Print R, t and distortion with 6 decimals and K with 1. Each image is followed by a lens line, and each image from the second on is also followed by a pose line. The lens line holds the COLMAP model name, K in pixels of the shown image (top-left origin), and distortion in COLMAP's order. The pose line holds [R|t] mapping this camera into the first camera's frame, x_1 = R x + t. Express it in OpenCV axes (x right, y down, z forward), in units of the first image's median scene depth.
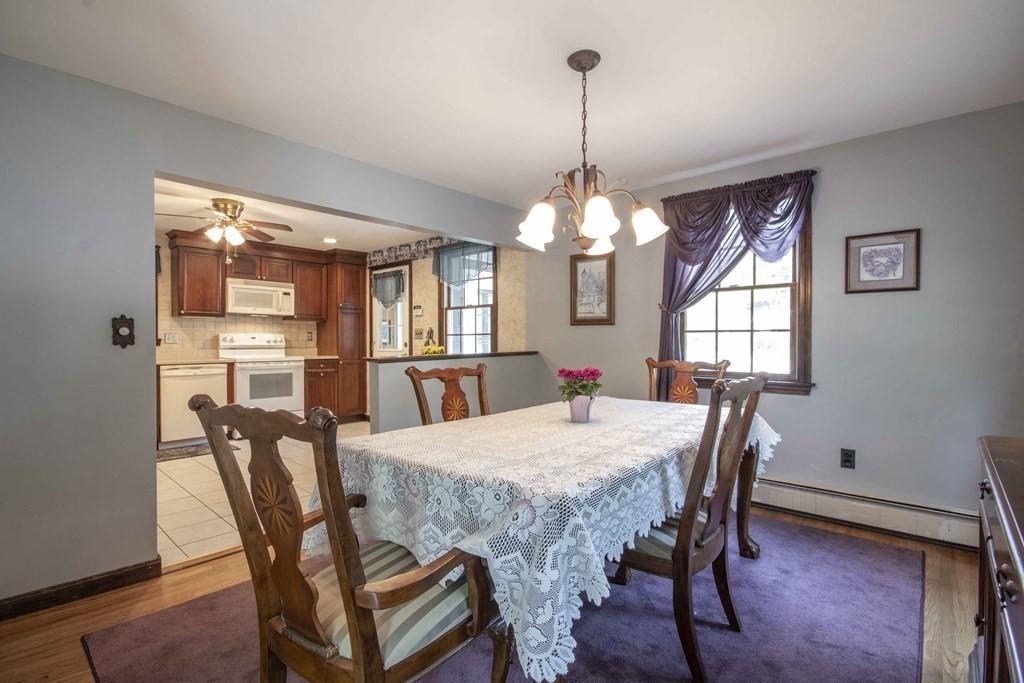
lens RADIAL K [[473.4, 0, 515.1], [0, 473.4, 344.2], [0, 0, 1]] dist [0.003849, -0.011415]
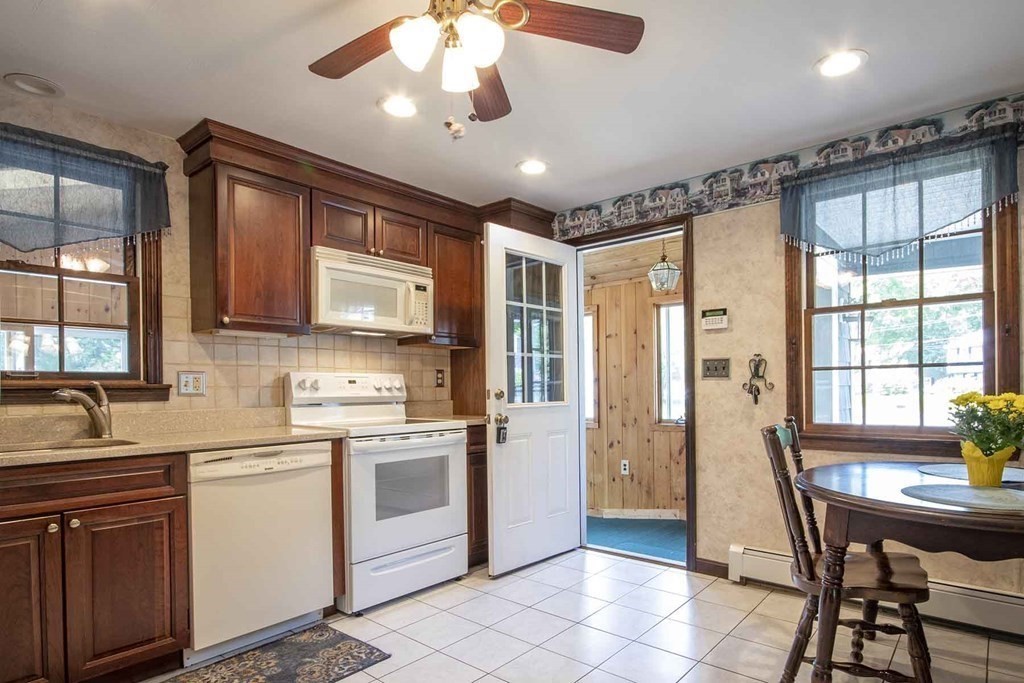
lens RADIAL K [[564.9, 0, 532.9], [0, 564.9, 385.3], [0, 0, 1]] dist [-0.012053, 0.001747]
pose [[0.999205, -0.010758, 0.038400, -0.413074], [0.011198, 0.999874, -0.011270, -0.001045], [-0.038273, 0.011691, 0.999199, 0.450774]]
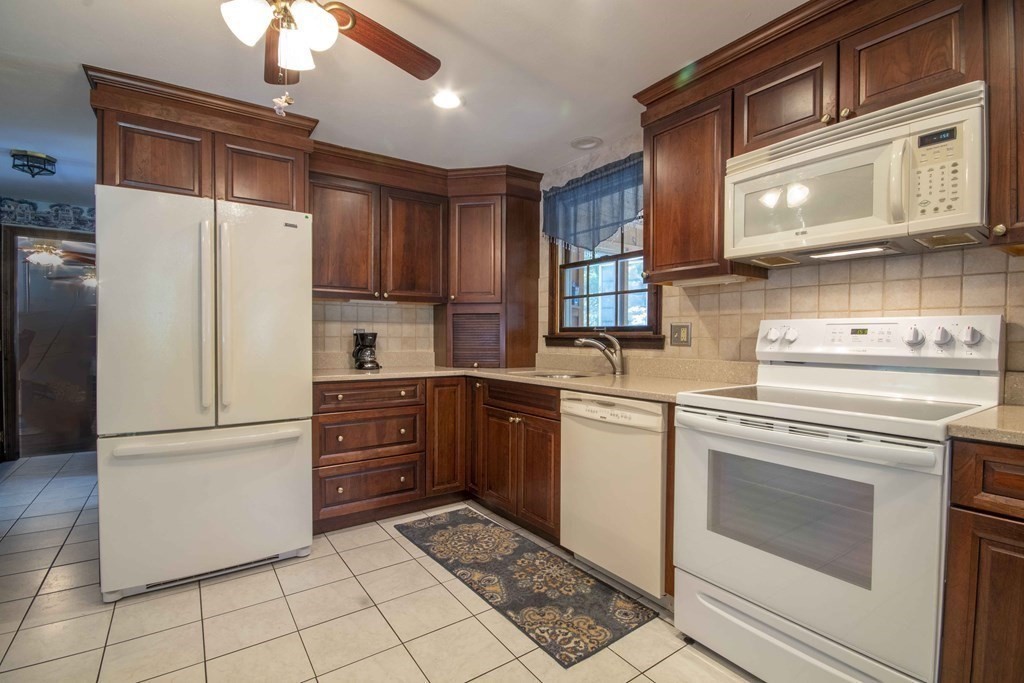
lens RADIAL K [[473.4, 0, 515.1], [0, 473.4, 344.2], [0, 0, 1]] dist [0.003849, -0.011415]
pose [[-0.227529, 0.012080, -0.973696, -0.222466], [-0.011560, 0.999819, 0.015106, -0.007146], [0.973703, 0.014693, -0.227349, 0.897605]]
